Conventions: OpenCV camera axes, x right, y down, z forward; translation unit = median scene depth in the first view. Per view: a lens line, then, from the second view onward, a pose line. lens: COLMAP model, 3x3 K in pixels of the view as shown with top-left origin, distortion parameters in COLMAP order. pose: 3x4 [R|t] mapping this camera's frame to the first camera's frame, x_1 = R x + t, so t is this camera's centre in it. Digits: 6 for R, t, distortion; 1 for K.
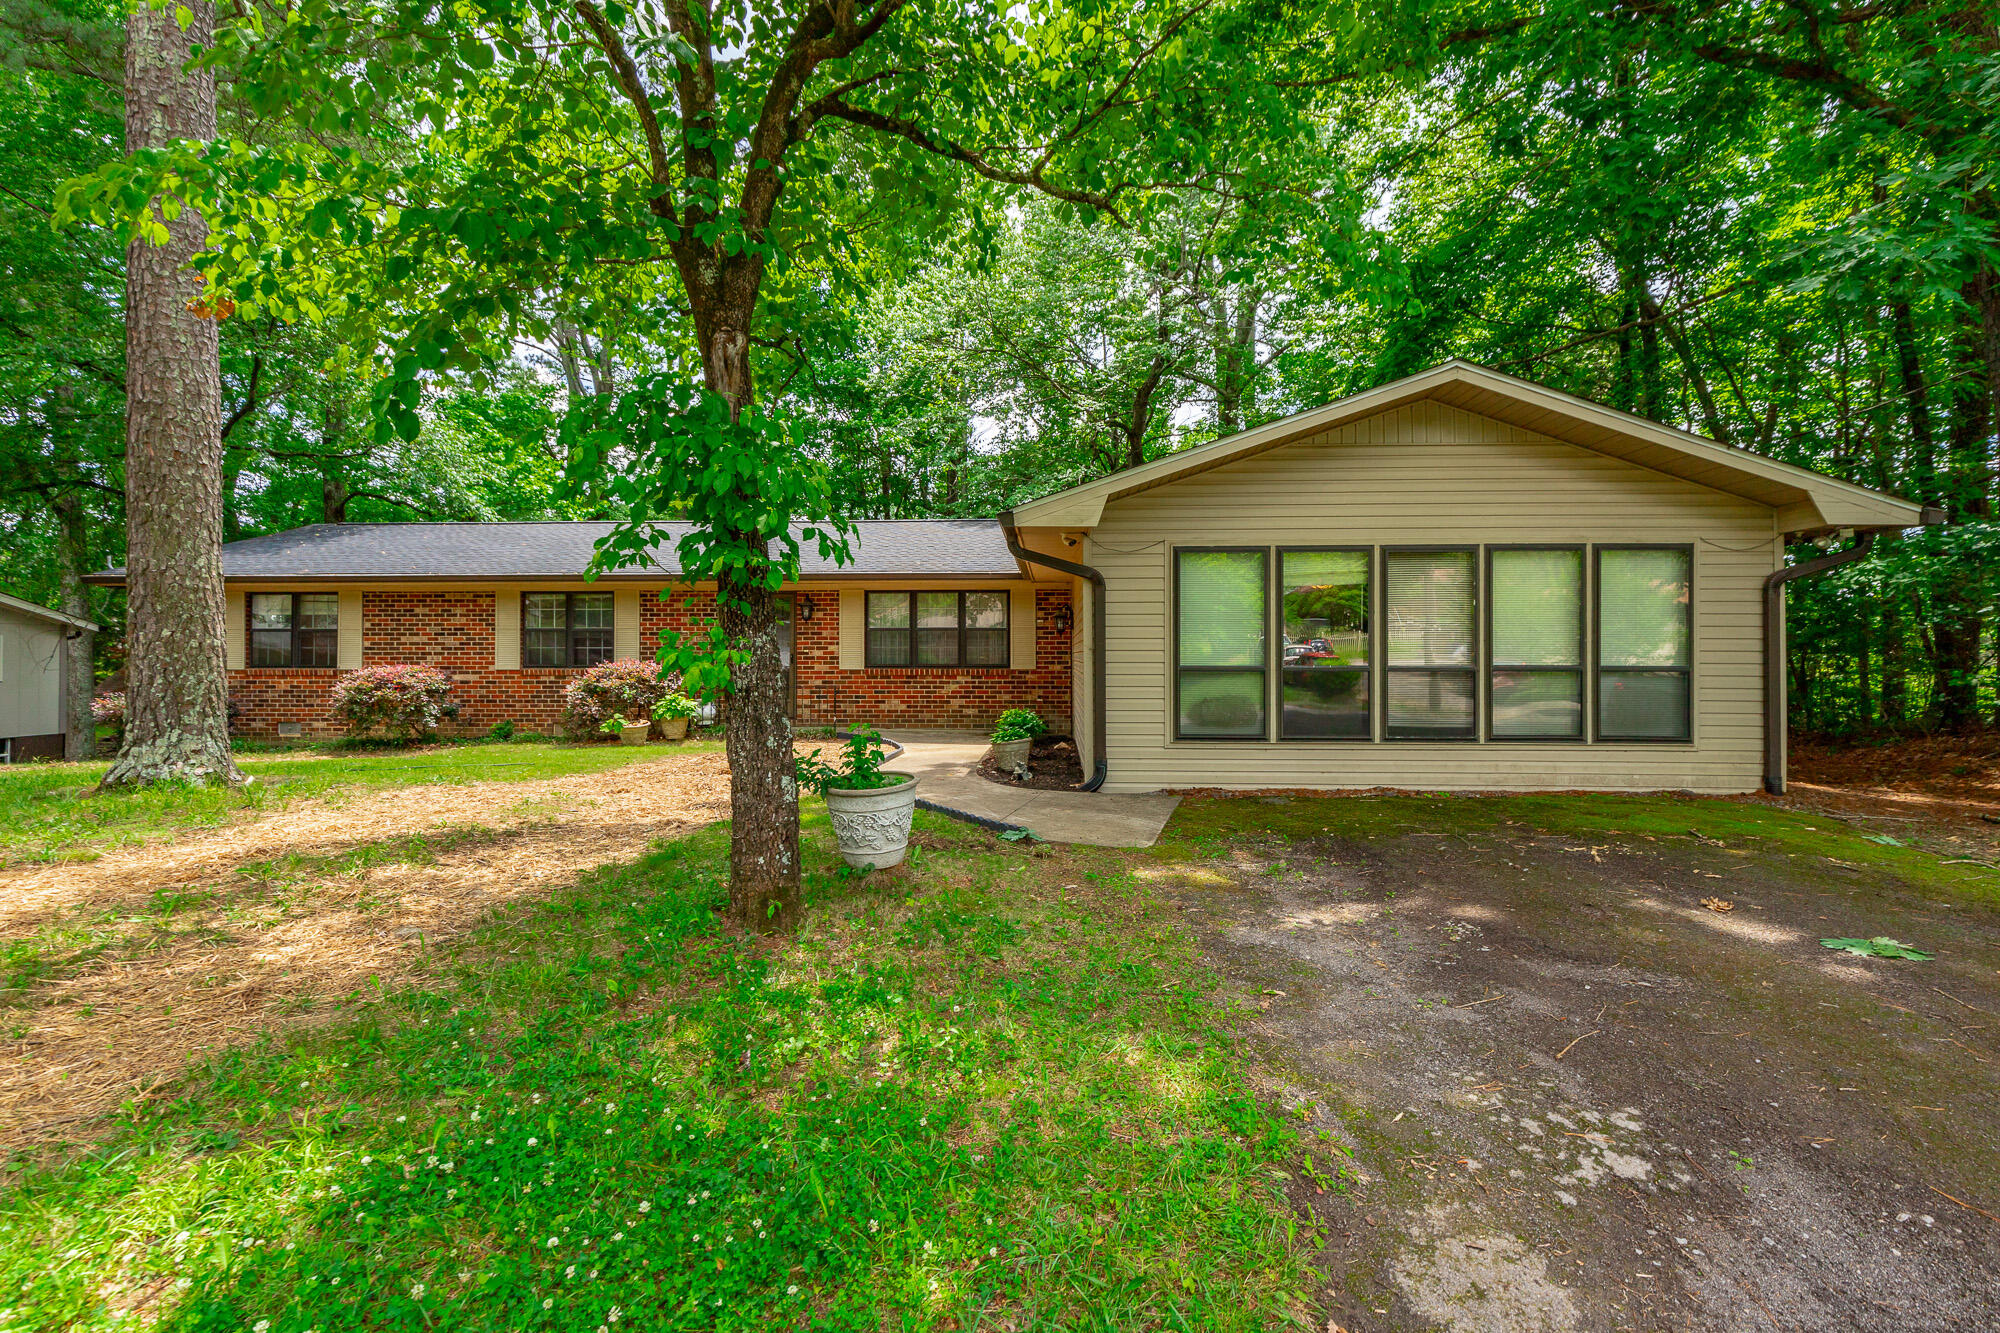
lens RADIAL K [[912.5, 0, 1014.6], [0, 912.5, 656.8], [0, 0, 1]] dist [0.011341, -0.002034]
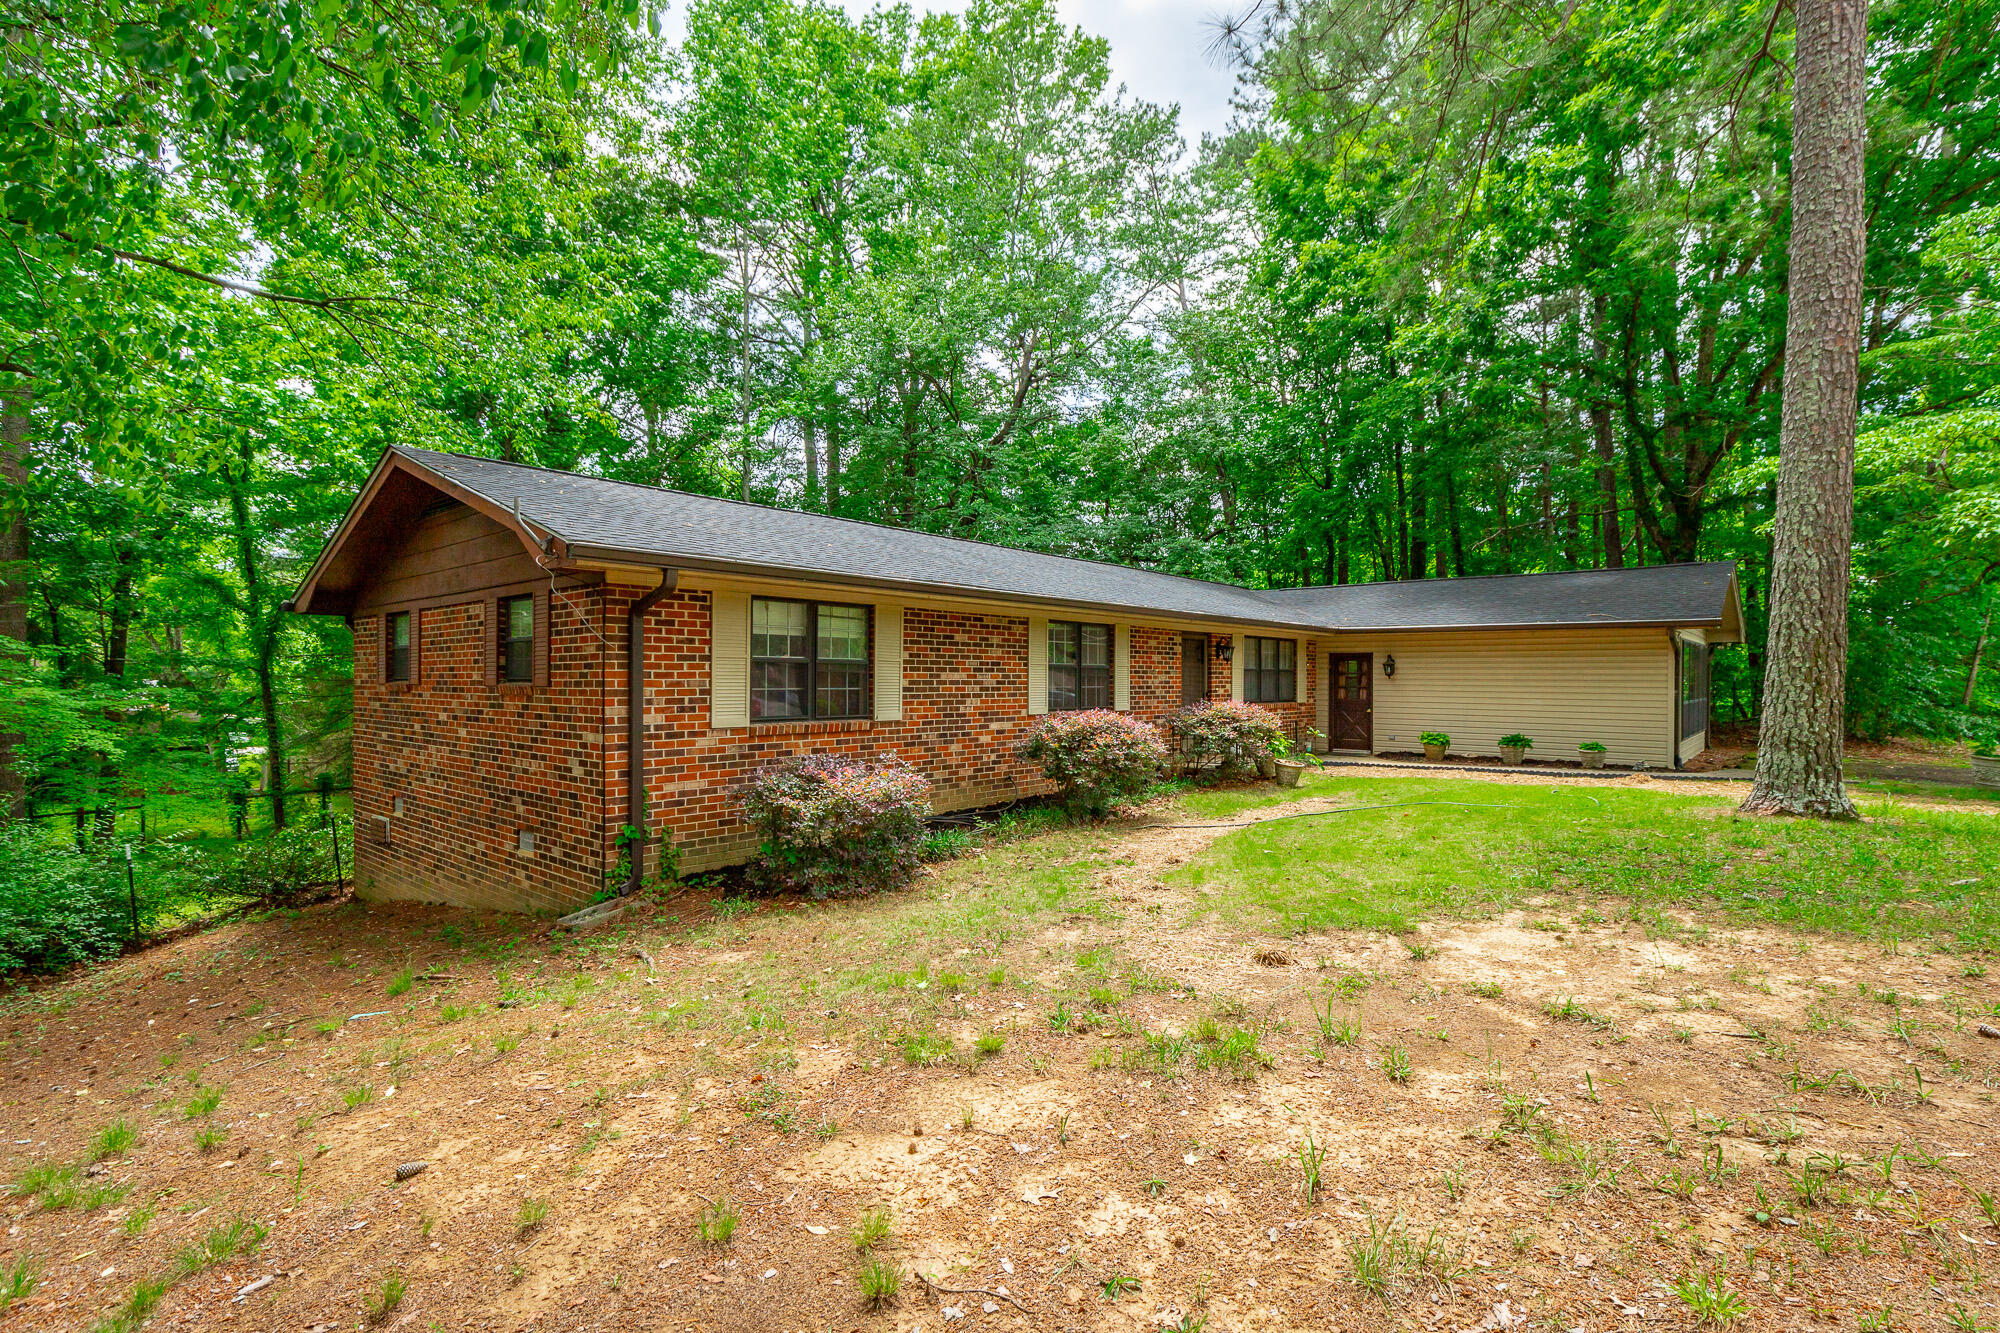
lens RADIAL K [[912.5, 0, 1004.0], [0, 912.5, 681.3], [0, 0, 1]] dist [0.011341, -0.002034]
pose [[0.602363, 0.003089, 0.798216, -2.267687], [0.009198, 0.999899, -0.010810, -0.012814], [-0.798169, 0.013853, 0.602274, 0.986508]]
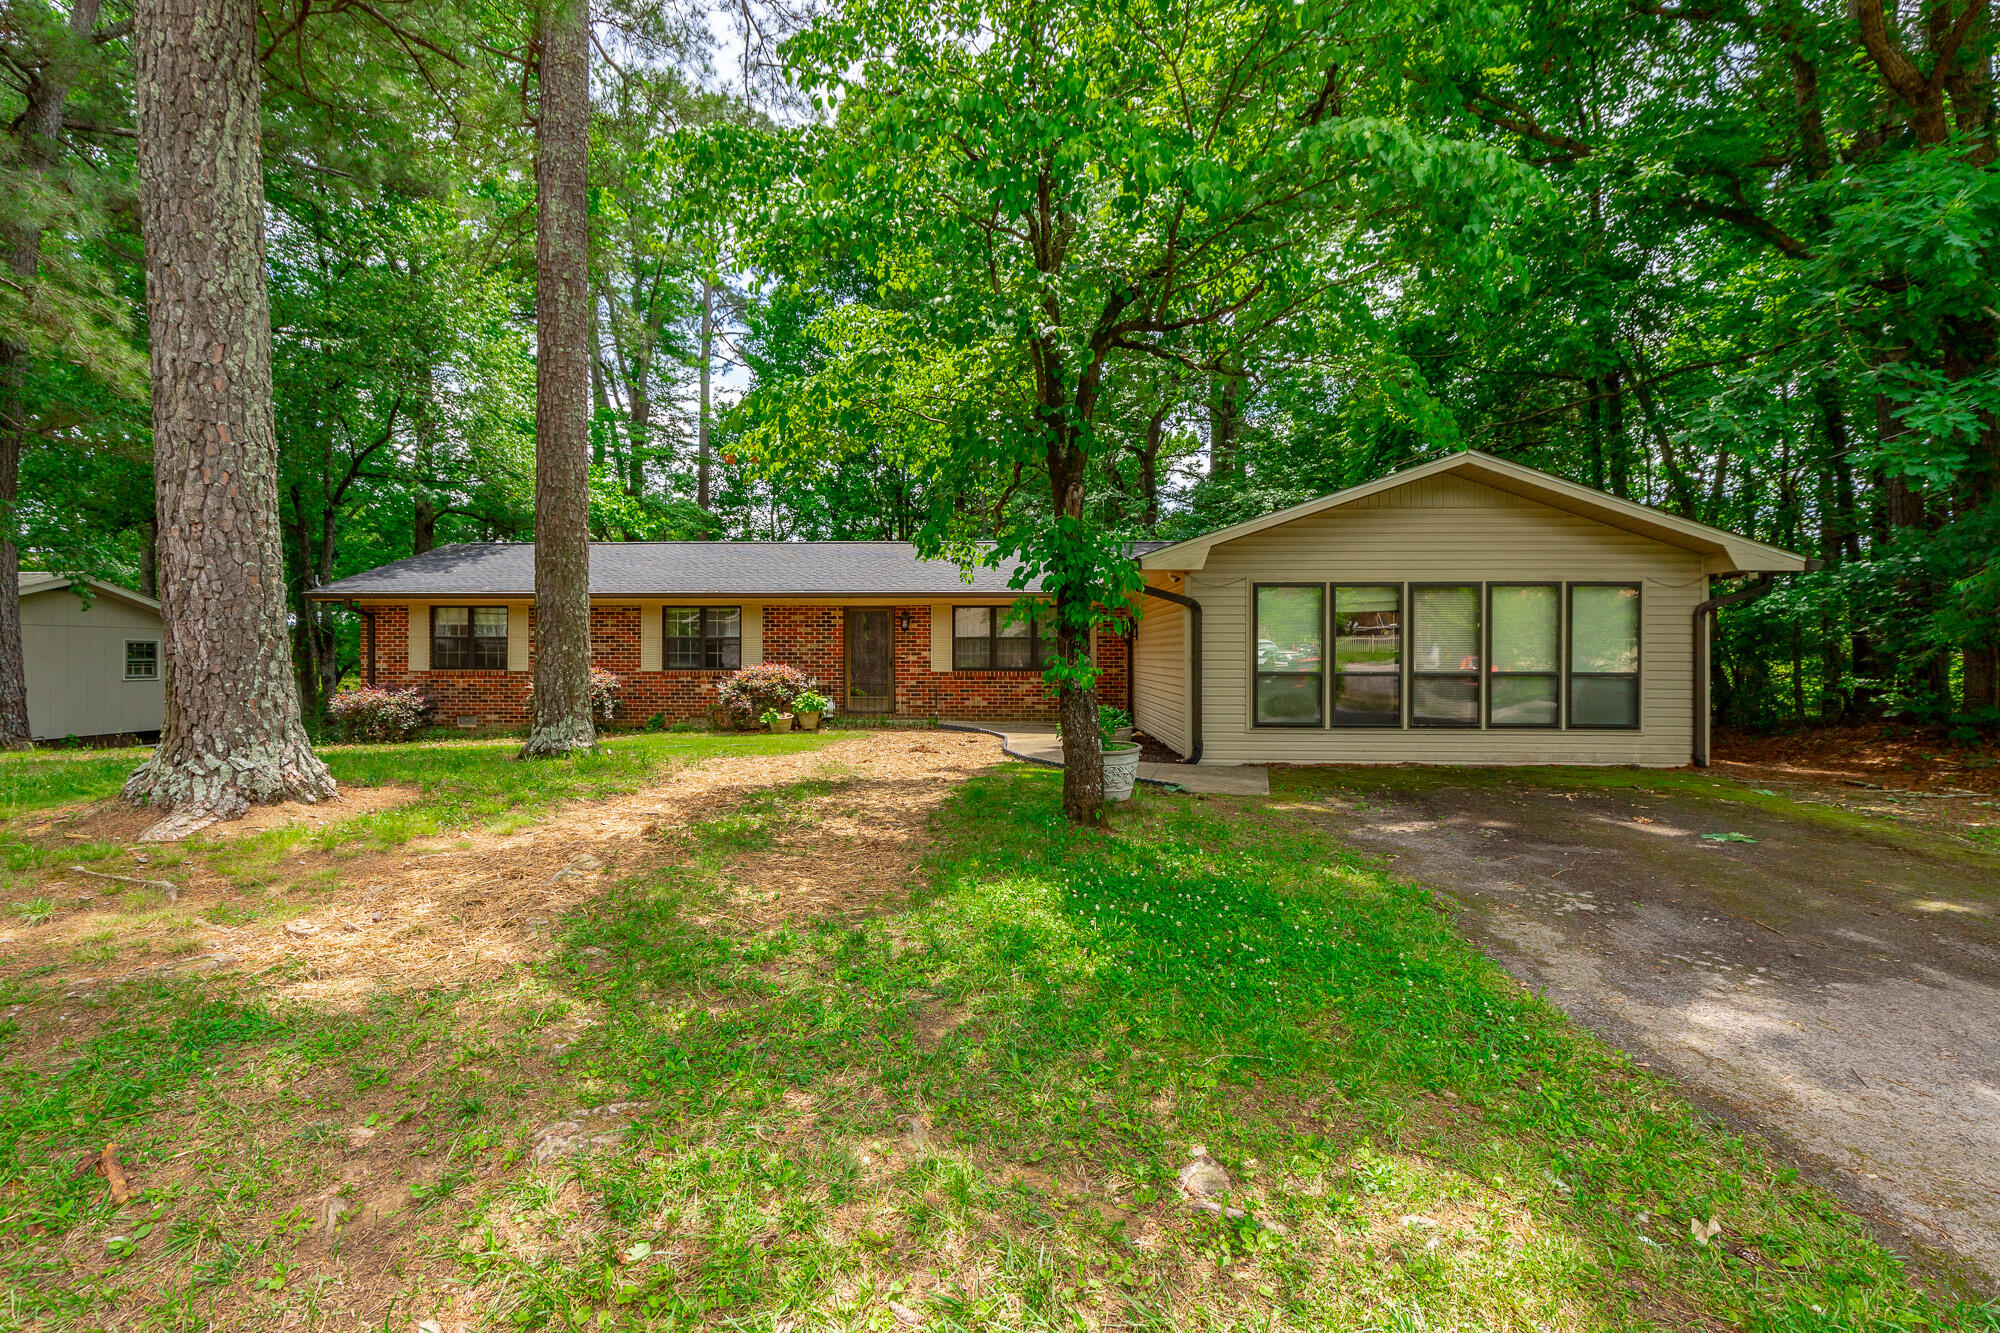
lens RADIAL K [[912.5, 0, 983.5], [0, 912.5, 660.2], [0, 0, 1]] dist [0.011341, -0.002034]
pose [[0.999998, 0.002181, -0.000149, -0.221787], [-0.002181, 0.999988, 0.004346, -0.011697], [0.000159, -0.004345, 0.999991, -0.340926]]
